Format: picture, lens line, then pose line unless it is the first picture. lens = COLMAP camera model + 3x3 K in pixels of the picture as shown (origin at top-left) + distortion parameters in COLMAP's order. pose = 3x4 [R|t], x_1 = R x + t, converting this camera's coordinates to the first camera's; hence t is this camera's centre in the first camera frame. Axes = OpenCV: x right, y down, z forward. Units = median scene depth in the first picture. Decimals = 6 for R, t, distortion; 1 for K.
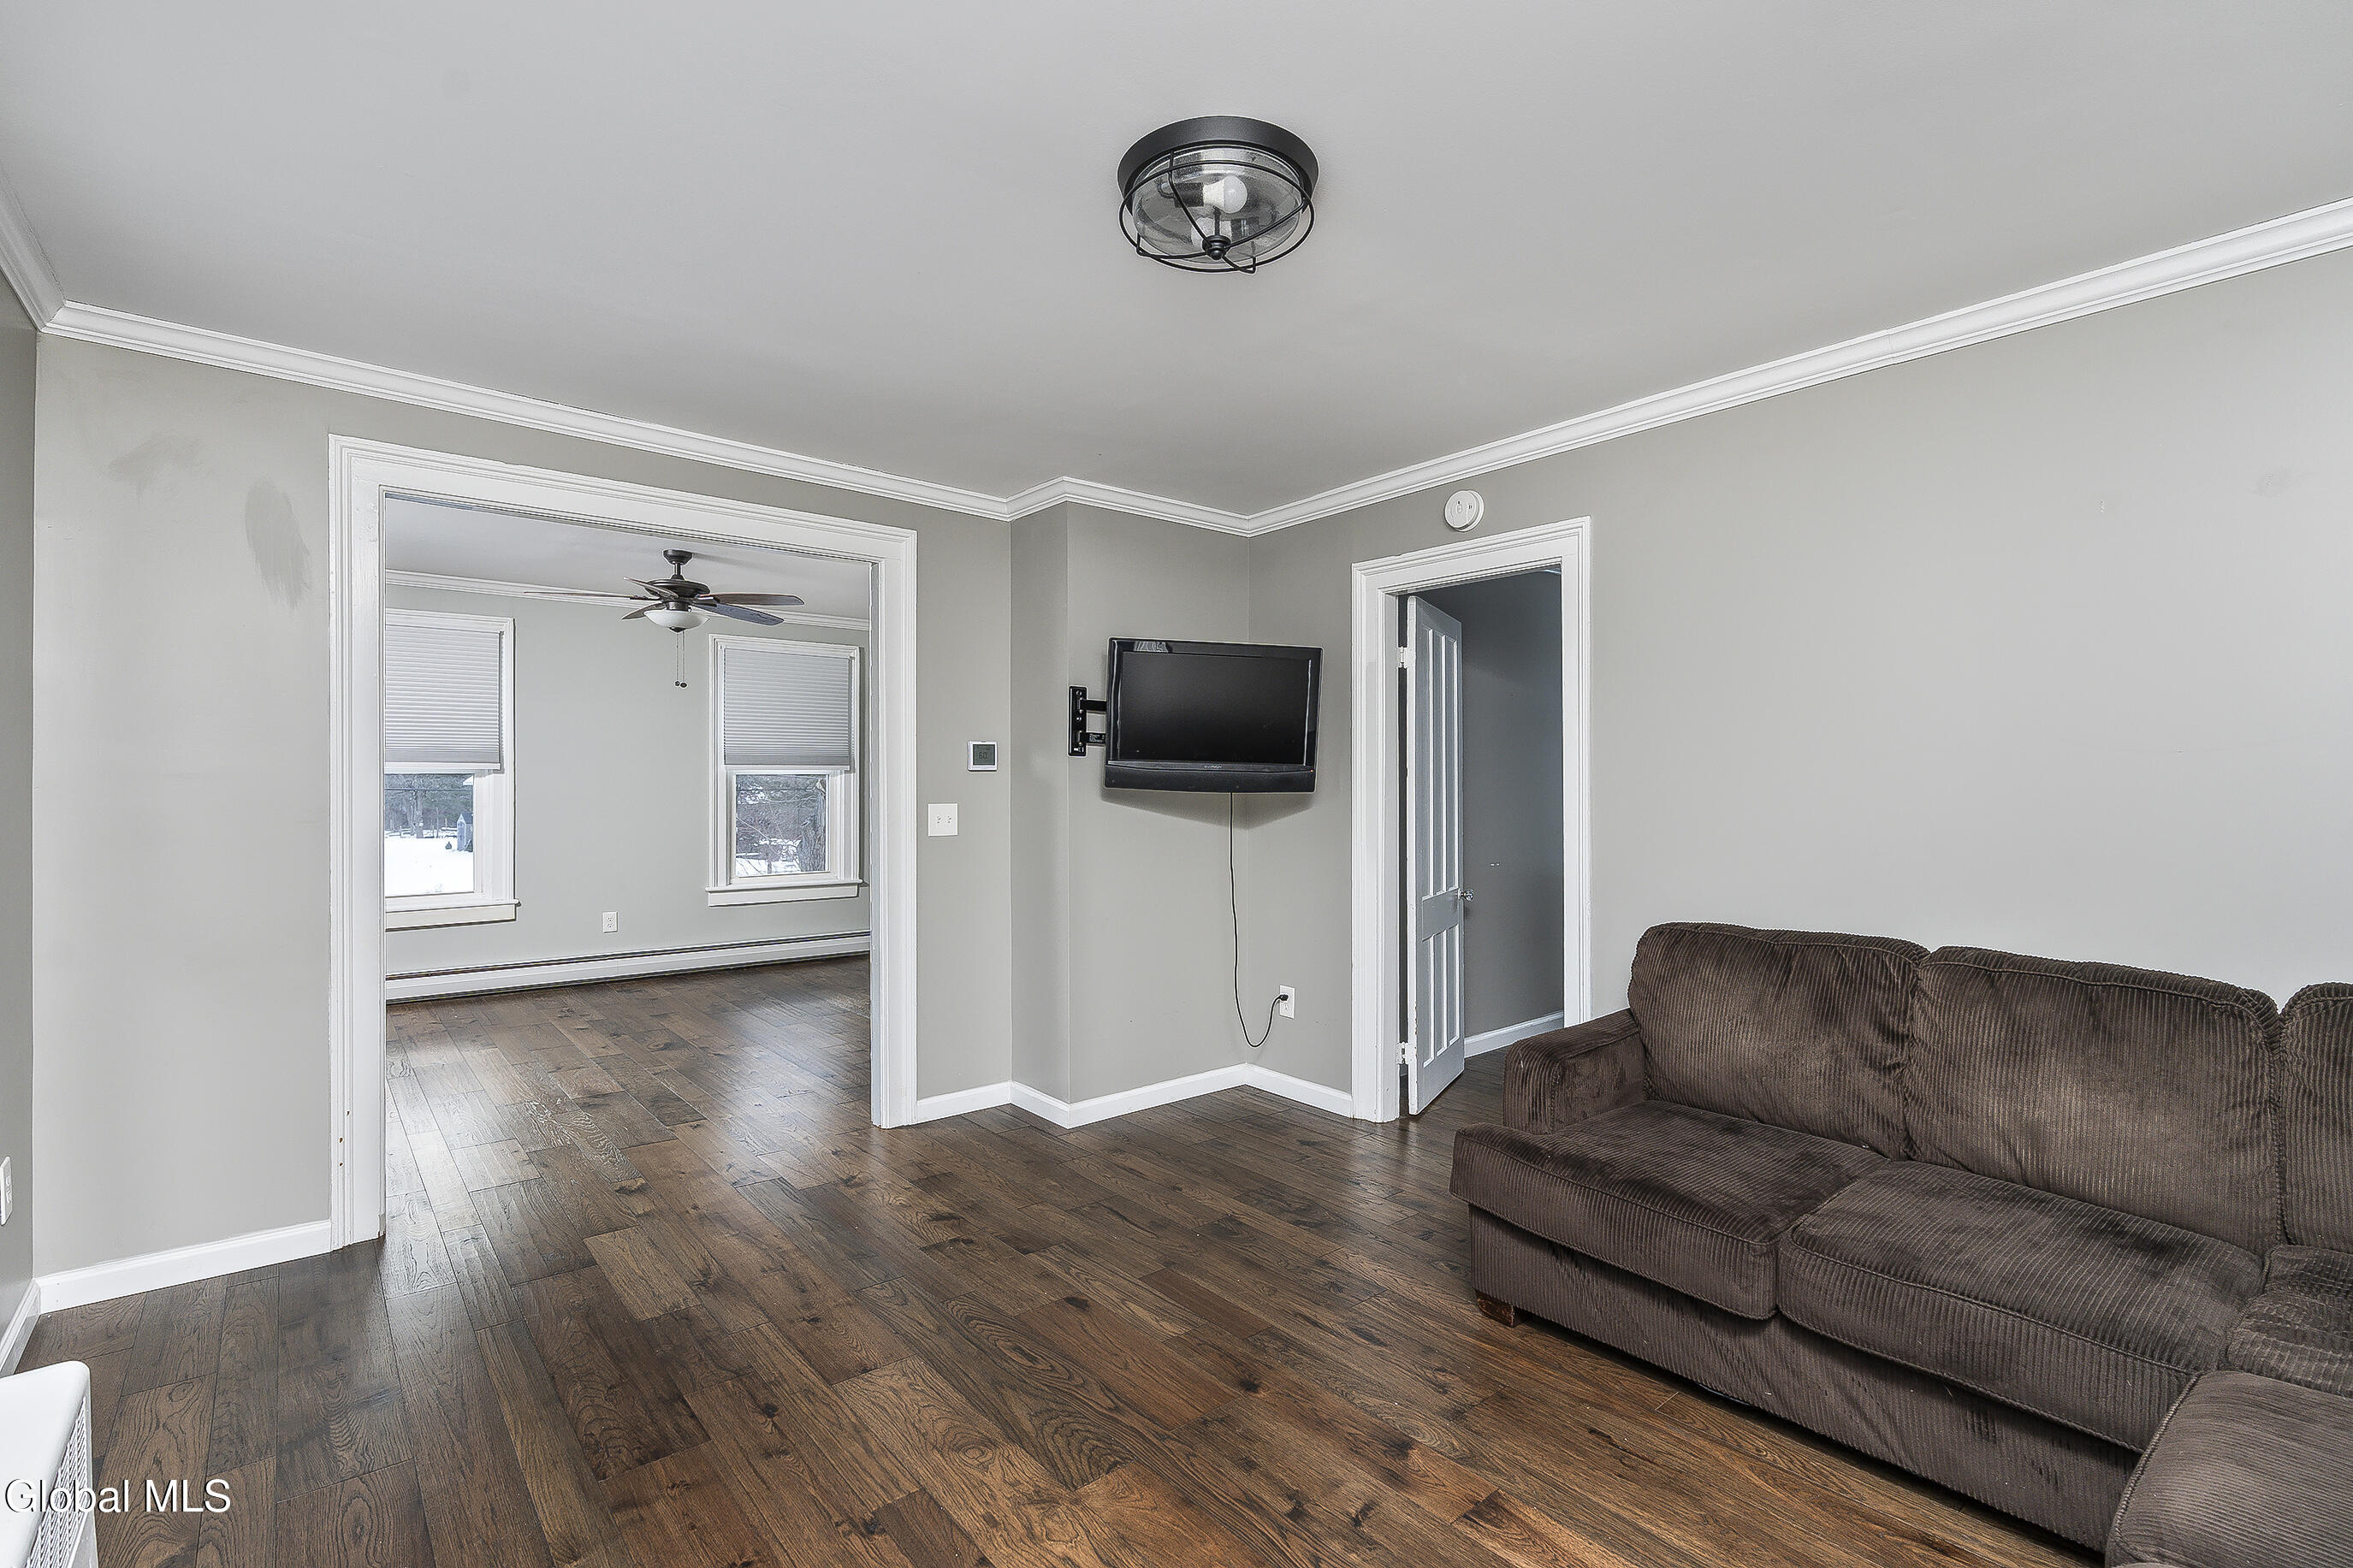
lens RADIAL K [[1084.9, 0, 1174.1], [0, 1084.9, 781.1], [0, 0, 1]] dist [-0.003814, -0.000468]
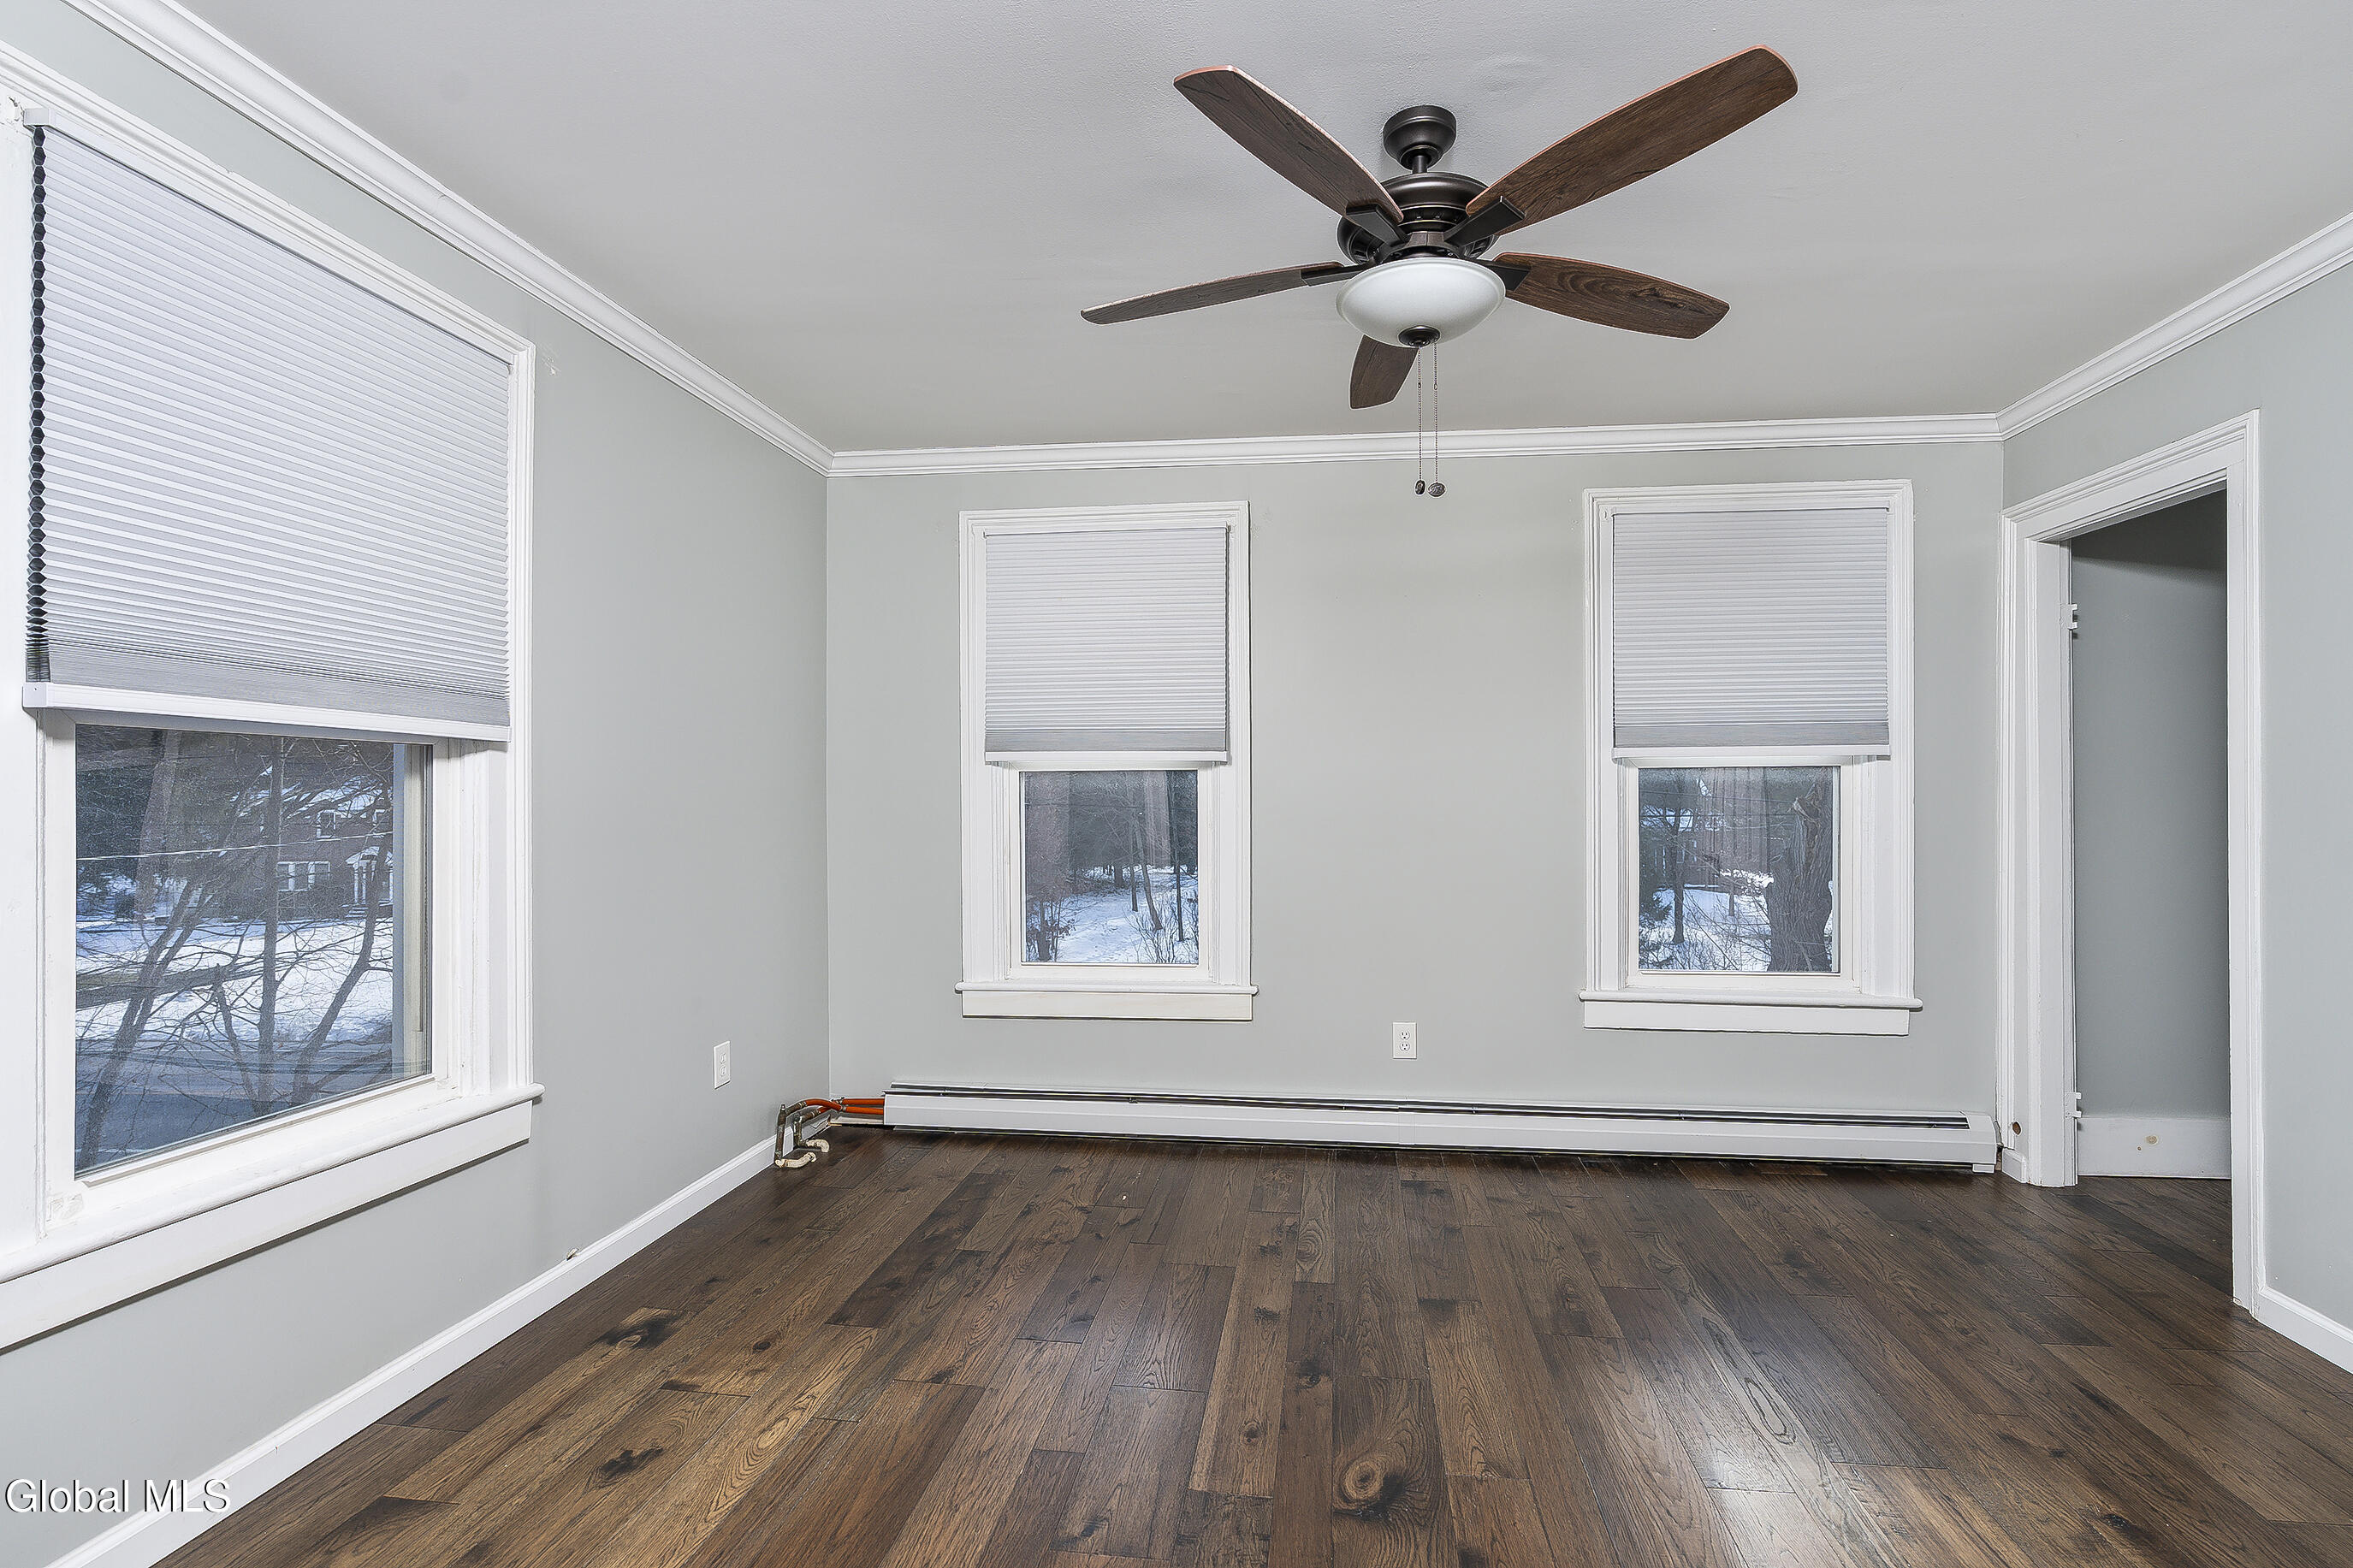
lens RADIAL K [[1084.9, 0, 1210.1], [0, 1084.9, 793.8], [0, 0, 1]] dist [-0.003814, -0.000468]
pose [[0.692012, -0.011388, -0.721796, -0.491384], [0.001867, 0.999900, -0.013986, 0.034741], [0.721884, 0.008331, 0.691964, 1.394721]]
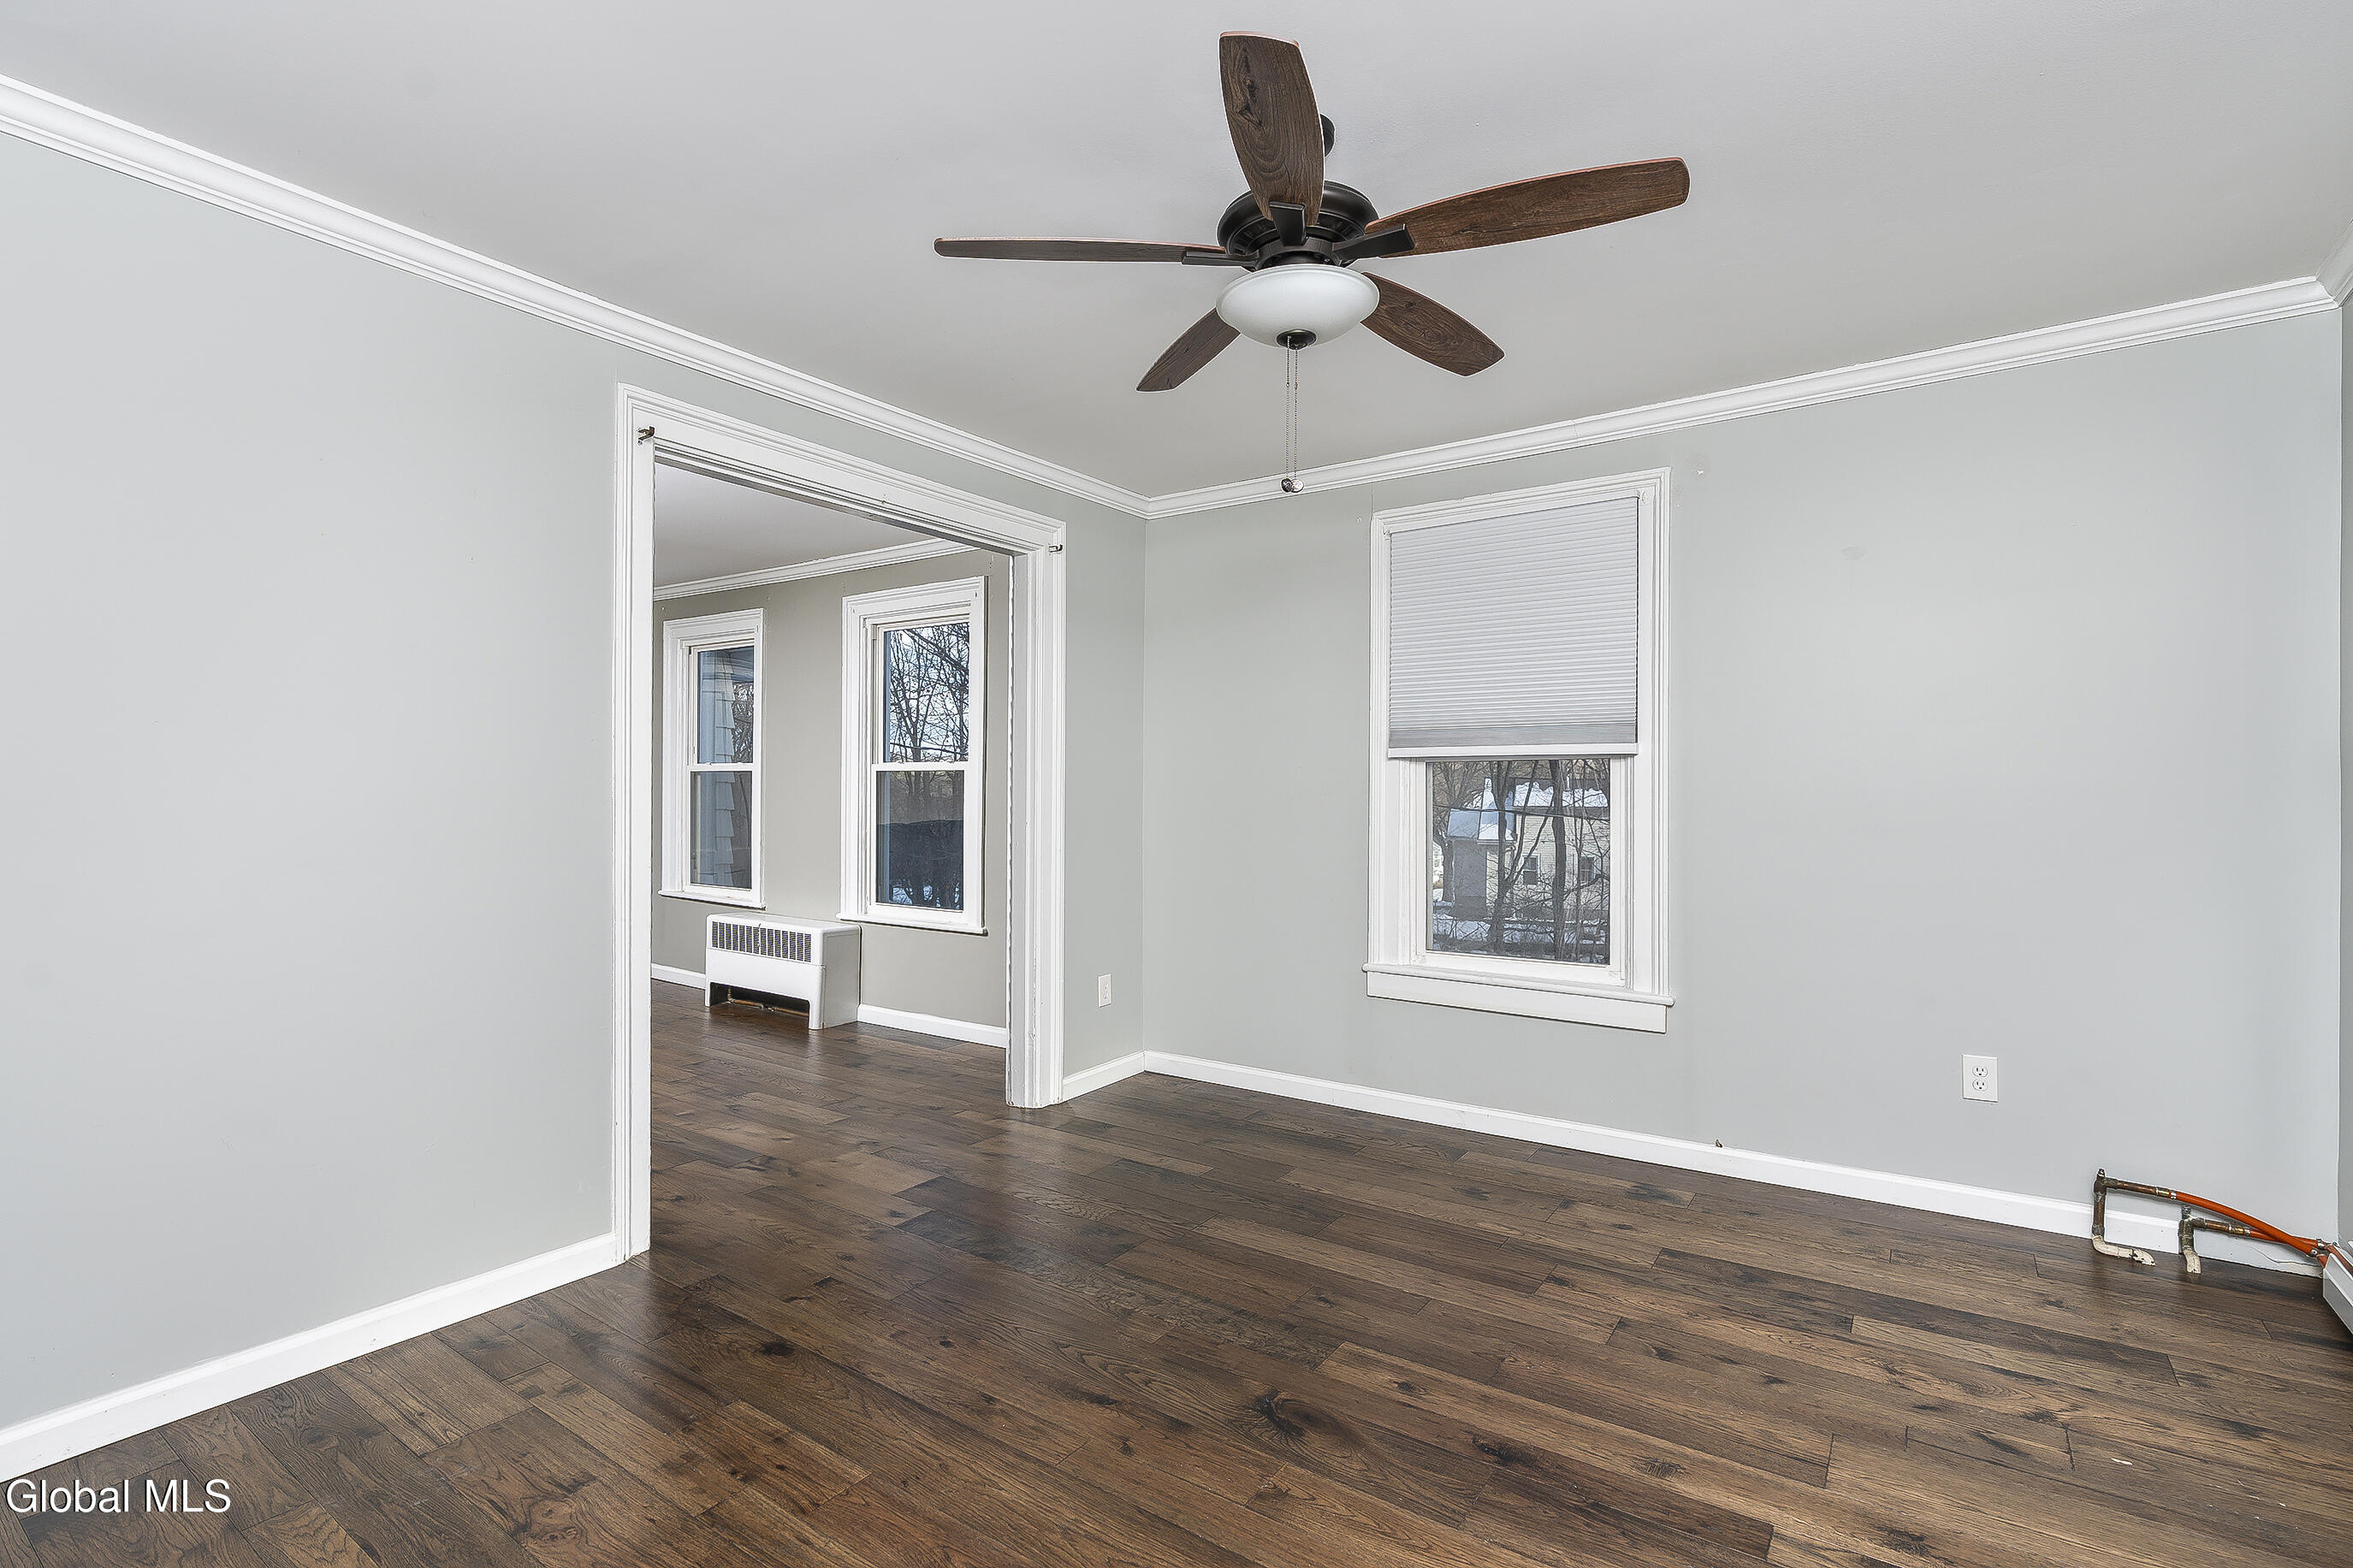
lens RADIAL K [[1084.9, 0, 1176.1], [0, 1084.9, 791.8], [0, 0, 1]] dist [-0.003814, -0.000468]
pose [[-0.960701, -0.003733, -0.277562, -0.624950], [-0.004359, 0.999989, 0.001636, 0.025585], [0.277553, 0.002782, -0.960706, 2.614196]]
